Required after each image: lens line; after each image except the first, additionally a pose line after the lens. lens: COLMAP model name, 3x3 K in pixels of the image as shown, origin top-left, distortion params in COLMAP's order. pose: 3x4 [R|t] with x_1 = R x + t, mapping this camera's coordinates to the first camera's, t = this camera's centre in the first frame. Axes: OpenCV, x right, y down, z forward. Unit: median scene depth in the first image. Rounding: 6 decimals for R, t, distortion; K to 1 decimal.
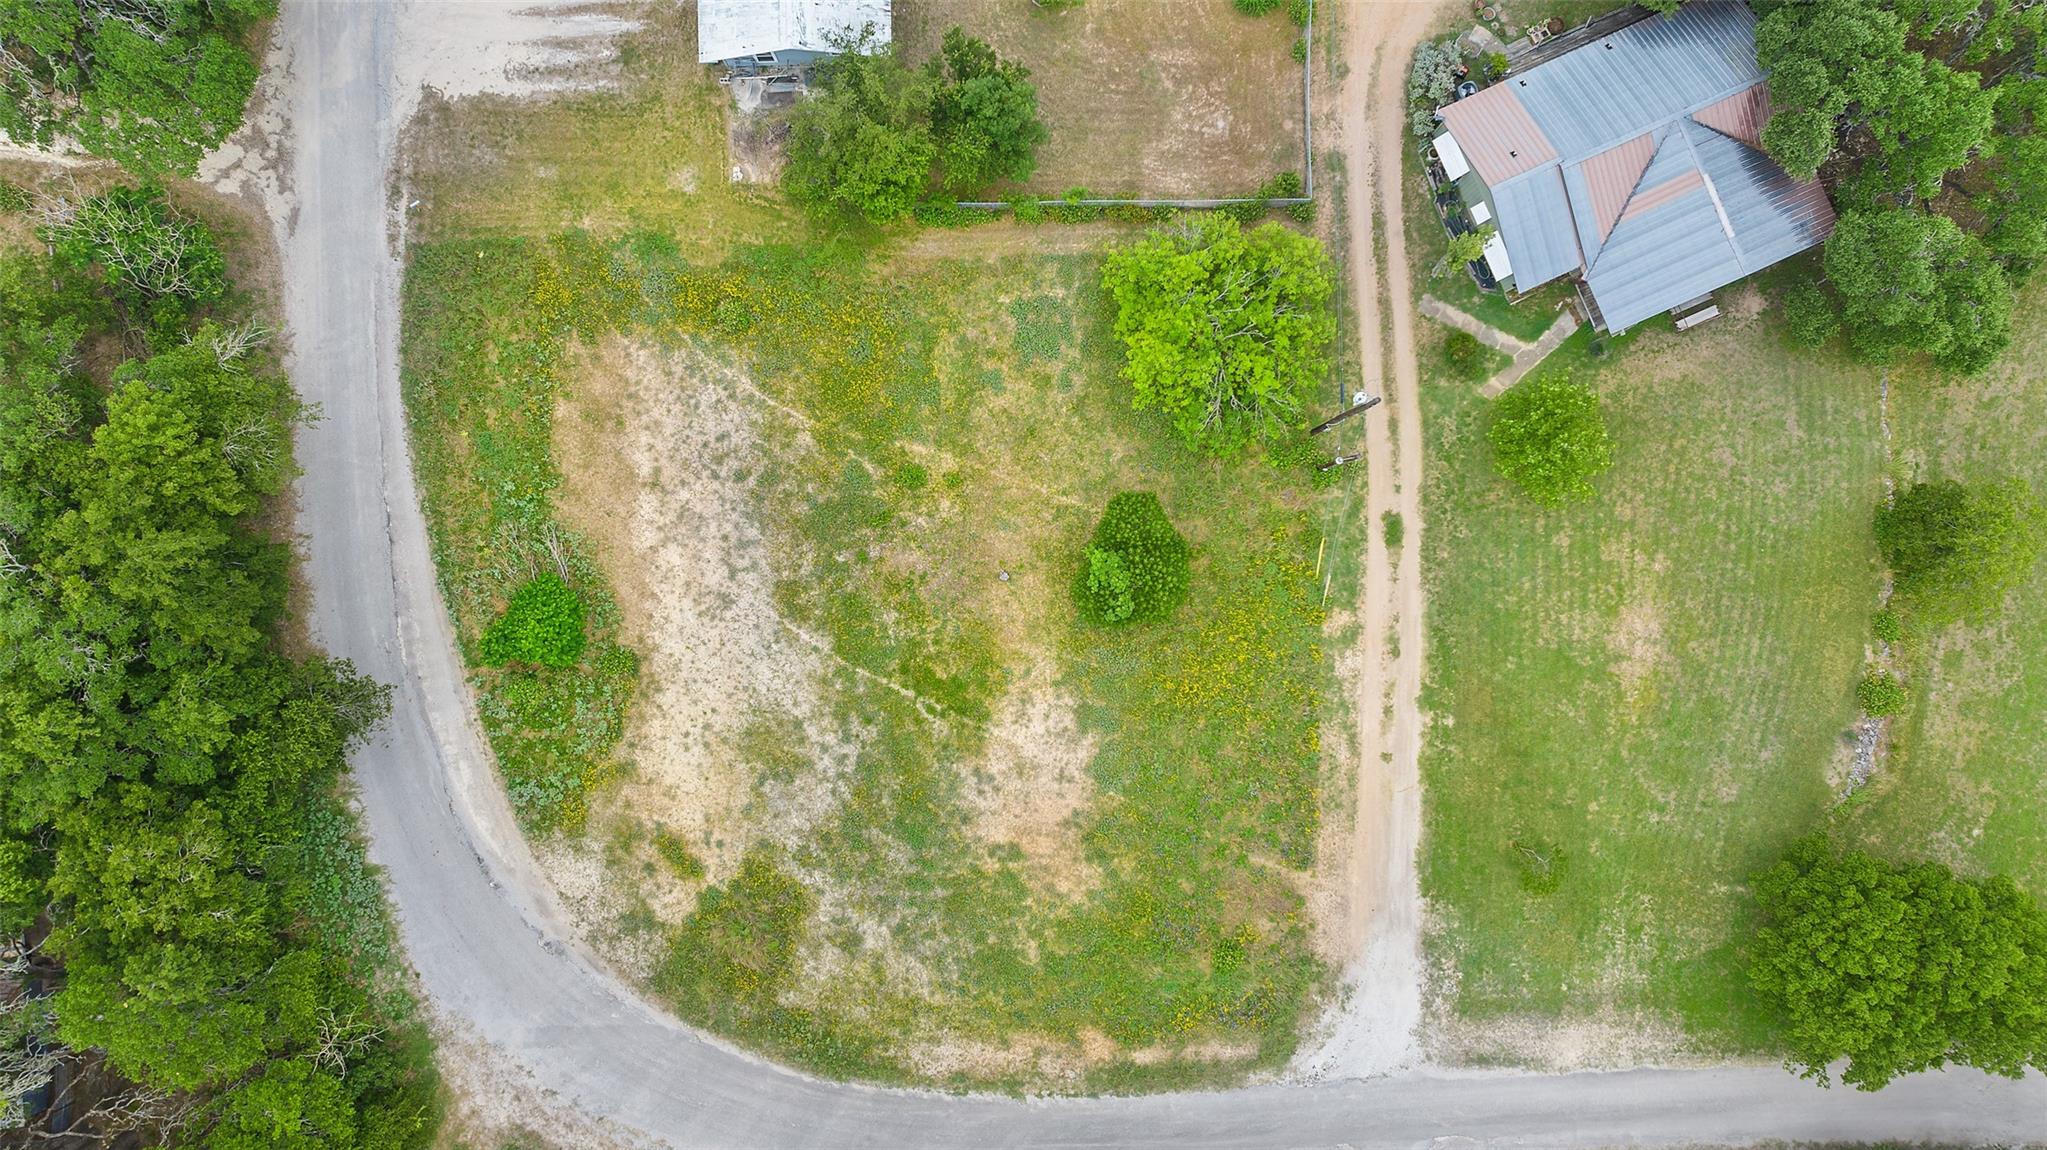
lens RADIAL K [[1496.8, 0, 1023.5], [0, 1496.8, 575.0], [0, 0, 1]] dist [-0.027533, -0.003432]
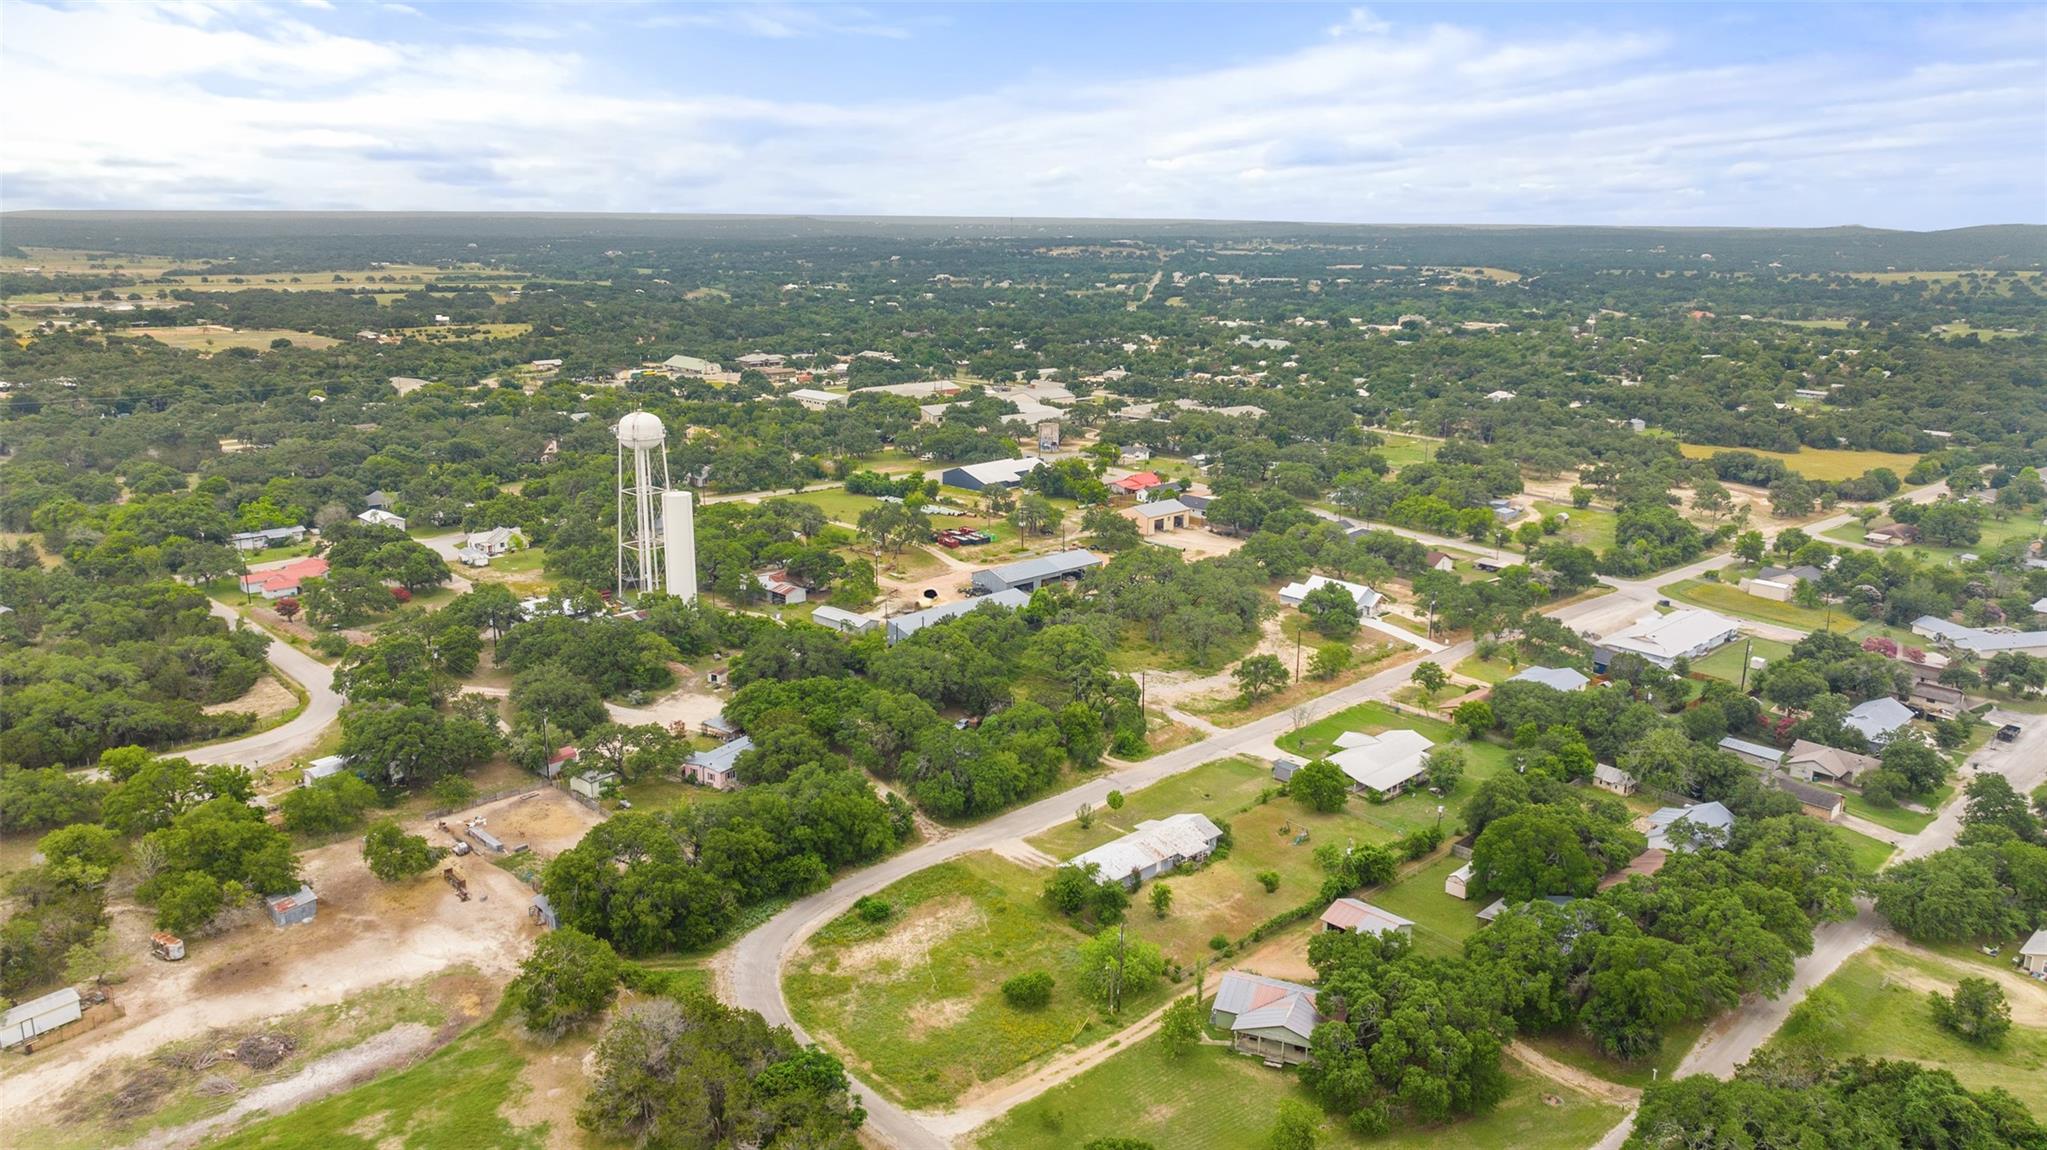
lens RADIAL K [[1496.8, 0, 1023.5], [0, 1496.8, 575.0], [0, 0, 1]] dist [-0.027533, -0.003432]
pose [[0.668611, 0.171454, -0.723577, 1.757641], [-0.743544, 0.140913, -0.653671, 1.538660], [-0.010113, 0.975063, 0.221699, -0.268101]]
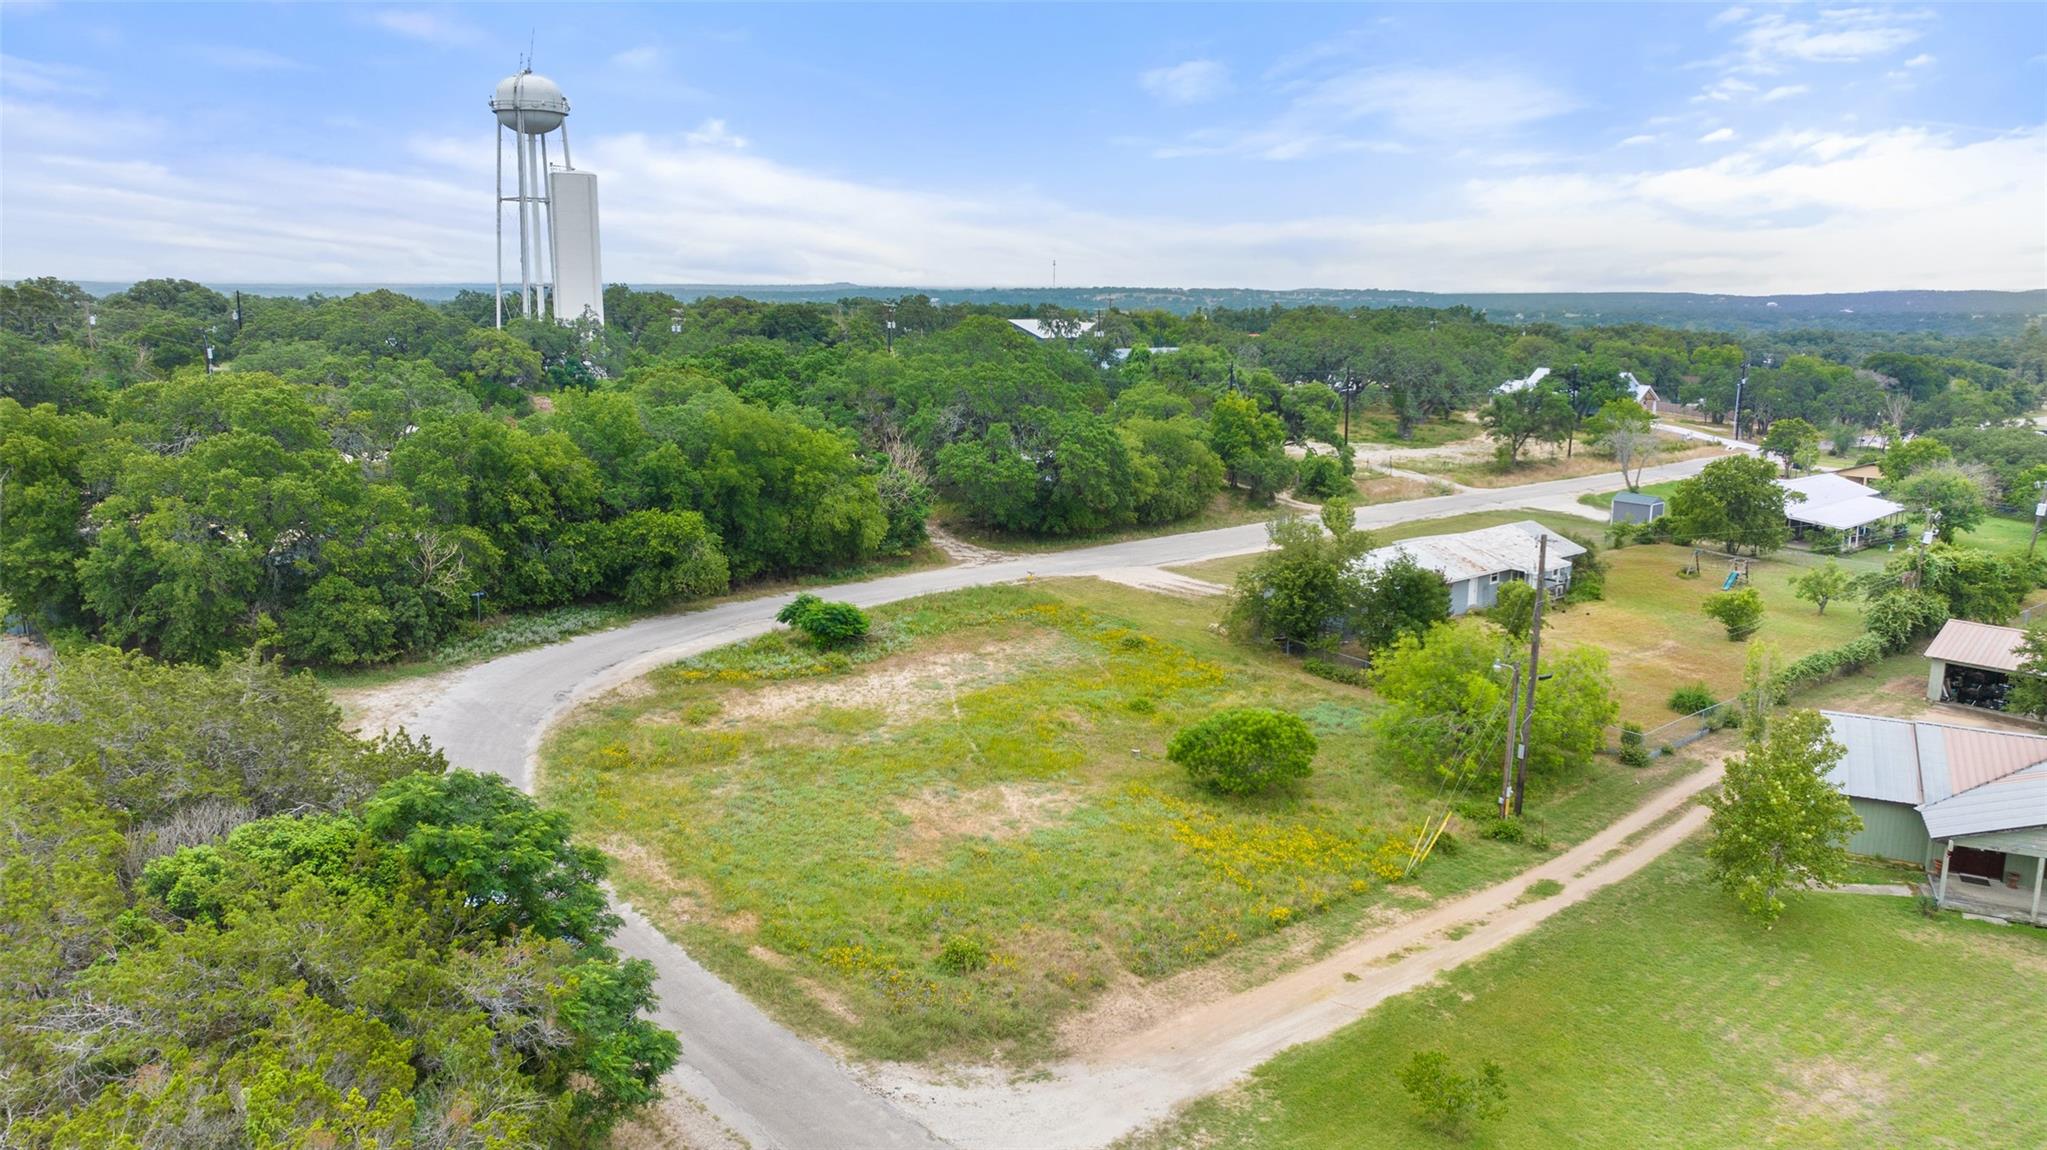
lens RADIAL K [[1496.8, 0, 1023.5], [0, 1496.8, 575.0], [0, 0, 1]] dist [-0.027533, -0.003432]
pose [[0.649483, 0.136603, -0.748005, 0.614893], [-0.760306, 0.103293, -0.641300, 0.631783], [-0.010339, 0.985226, 0.170947, 0.718898]]
